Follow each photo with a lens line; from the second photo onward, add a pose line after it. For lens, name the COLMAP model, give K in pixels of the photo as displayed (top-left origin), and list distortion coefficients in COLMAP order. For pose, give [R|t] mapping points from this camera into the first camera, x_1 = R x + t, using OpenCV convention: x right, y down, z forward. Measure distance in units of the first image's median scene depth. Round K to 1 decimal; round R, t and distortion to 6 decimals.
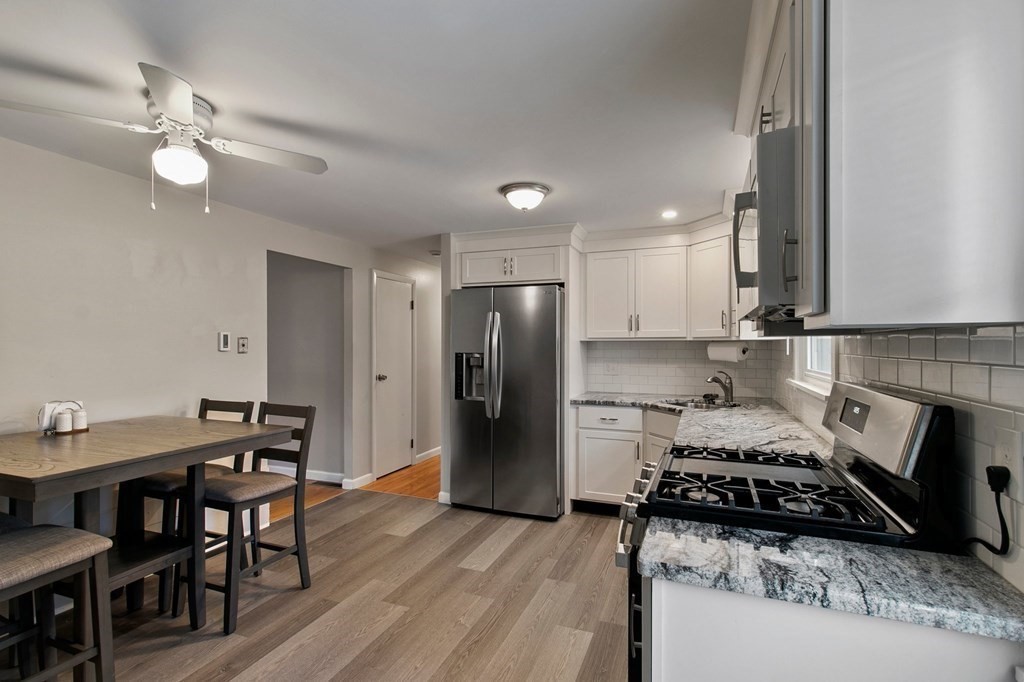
lens RADIAL K [[477.6, 0, 525.7], [0, 477.6, 344.6], [0, 0, 1]] dist [0.002802, 0.001348]
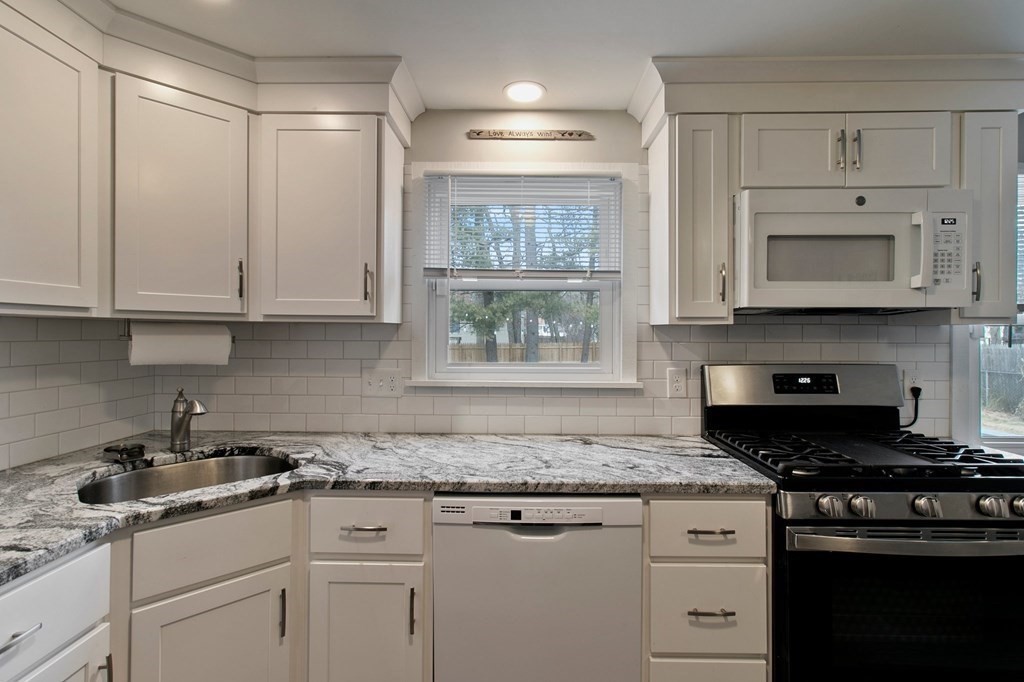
lens RADIAL K [[479.4, 0, 512.8], [0, 479.4, 333.0], [0, 0, 1]] dist [0.001041, 0.000384]
pose [[-0.337892, 0.001602, 0.941184, -0.125715], [-0.006661, 0.999969, -0.004094, 0.003056], [-0.941161, -0.007652, -0.337871, 0.842149]]
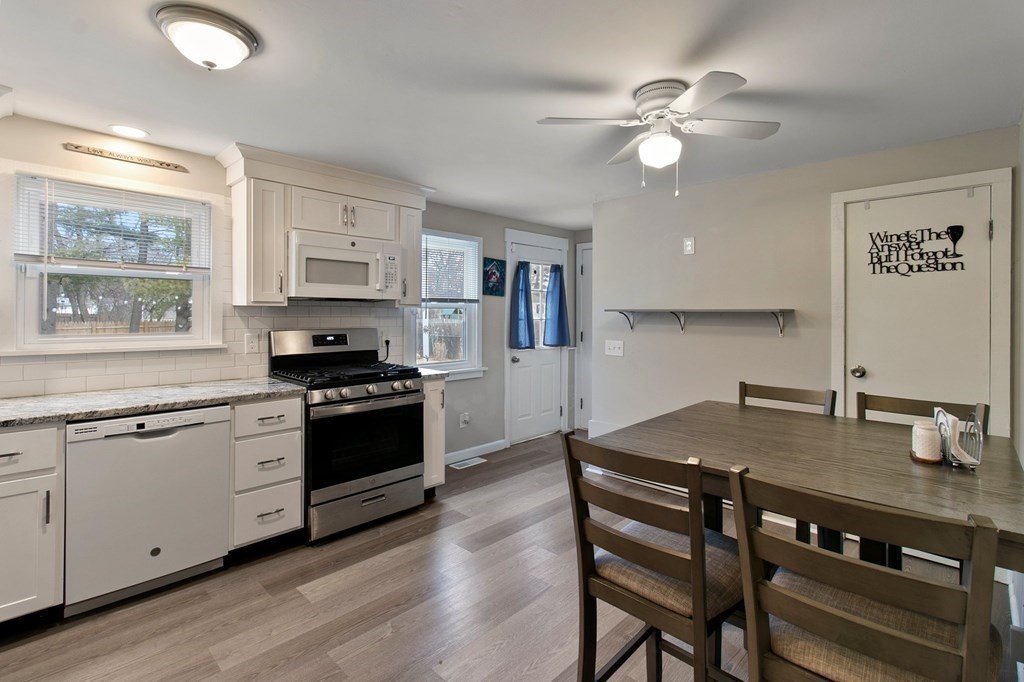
lens RADIAL K [[486.4, 0, 513.5], [0, 486.4, 315.1], [0, 0, 1]] dist [0.011579, -0.000076]
pose [[-0.918891, -0.006355, 0.394461, -0.428050], [-0.007305, 0.999973, -0.000905, 0.004390], [-0.394444, -0.003713, -0.918912, 1.082601]]
